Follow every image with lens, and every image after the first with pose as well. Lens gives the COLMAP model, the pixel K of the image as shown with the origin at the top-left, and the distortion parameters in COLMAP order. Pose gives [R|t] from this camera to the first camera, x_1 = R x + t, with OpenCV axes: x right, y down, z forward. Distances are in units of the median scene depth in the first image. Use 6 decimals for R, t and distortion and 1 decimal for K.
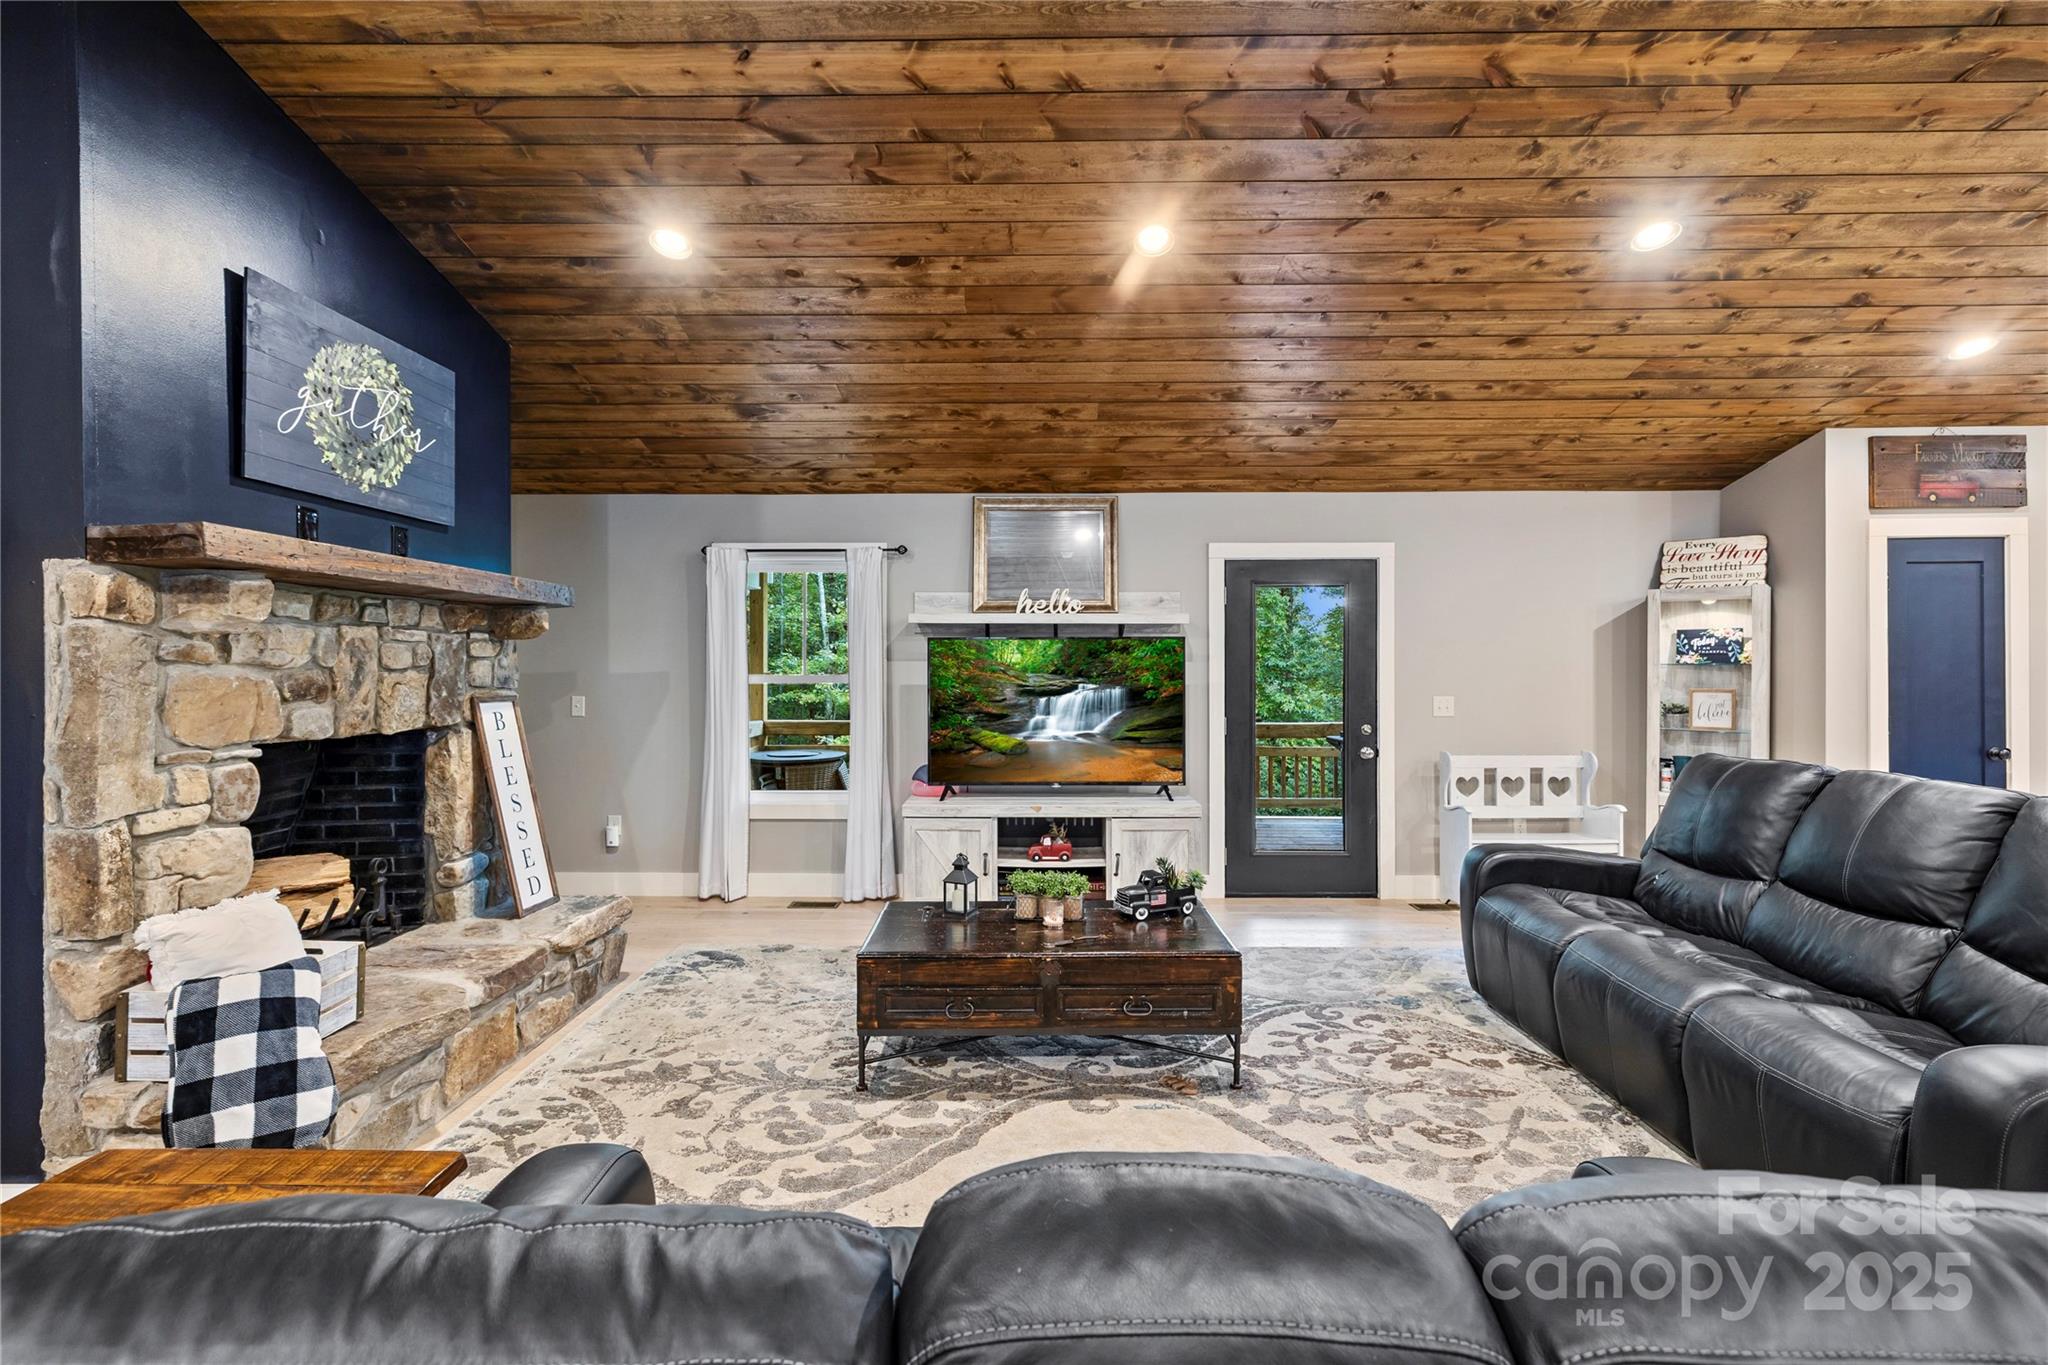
lens RADIAL K [[877.9, 0, 1034.9], [0, 877.9, 679.8], [0, 0, 1]] dist [-0.000858, -0.001209]
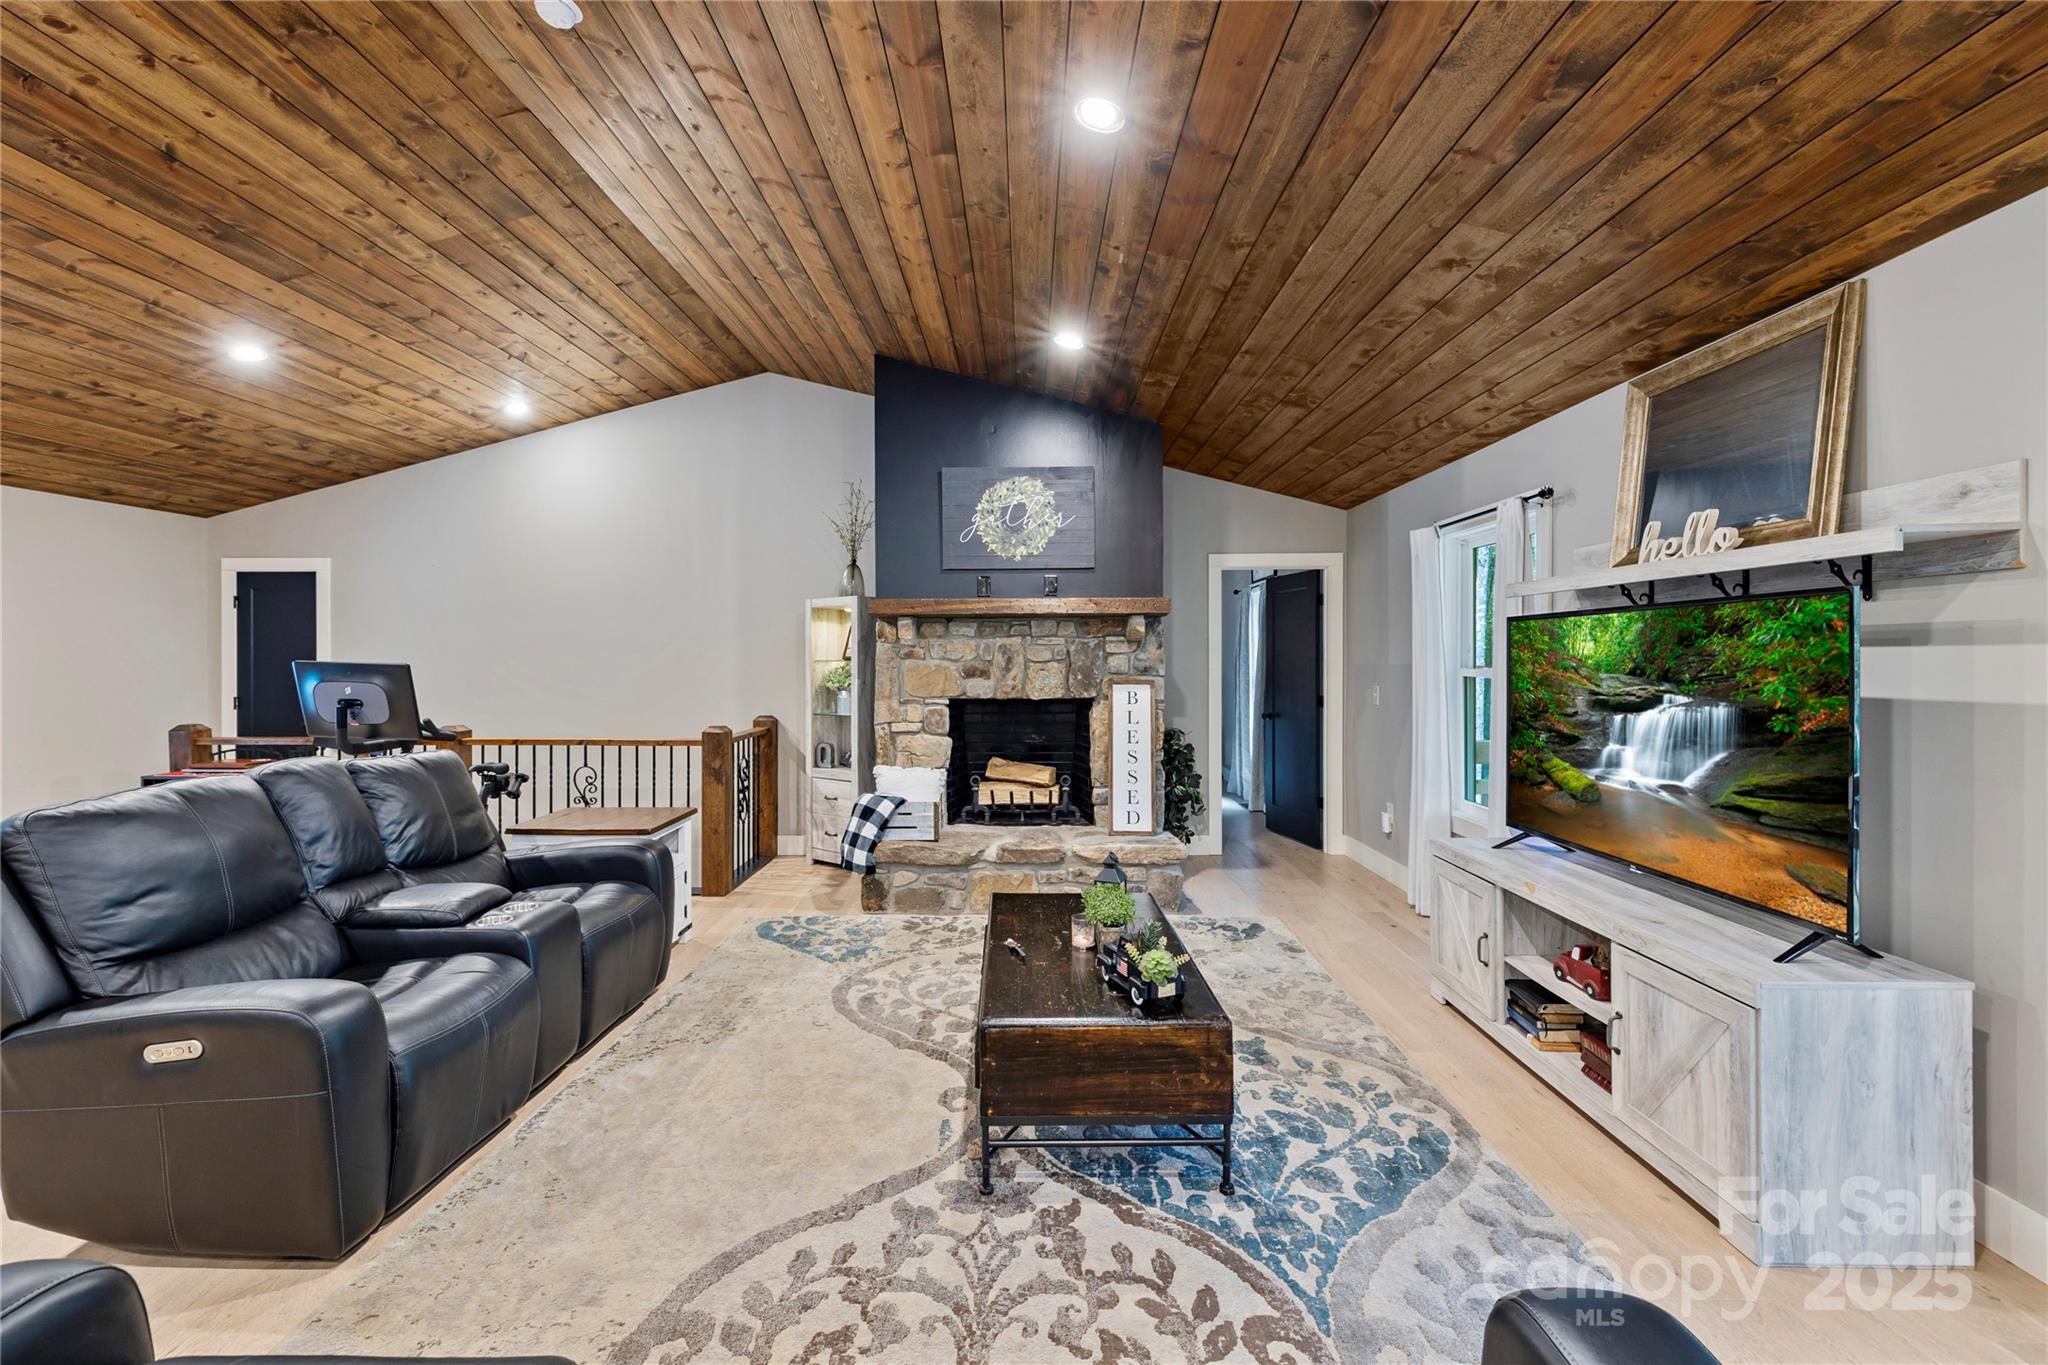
lens RADIAL K [[877.9, 0, 1007.3], [0, 877.9, 661.8], [0, 0, 1]] dist [-0.000858, -0.001209]
pose [[-0.014489, 0.007181, -0.999869, 0.710603], [-0.012325, 0.999897, 0.007360, -0.016685], [0.999819, 0.012430, -0.014399, 0.711758]]
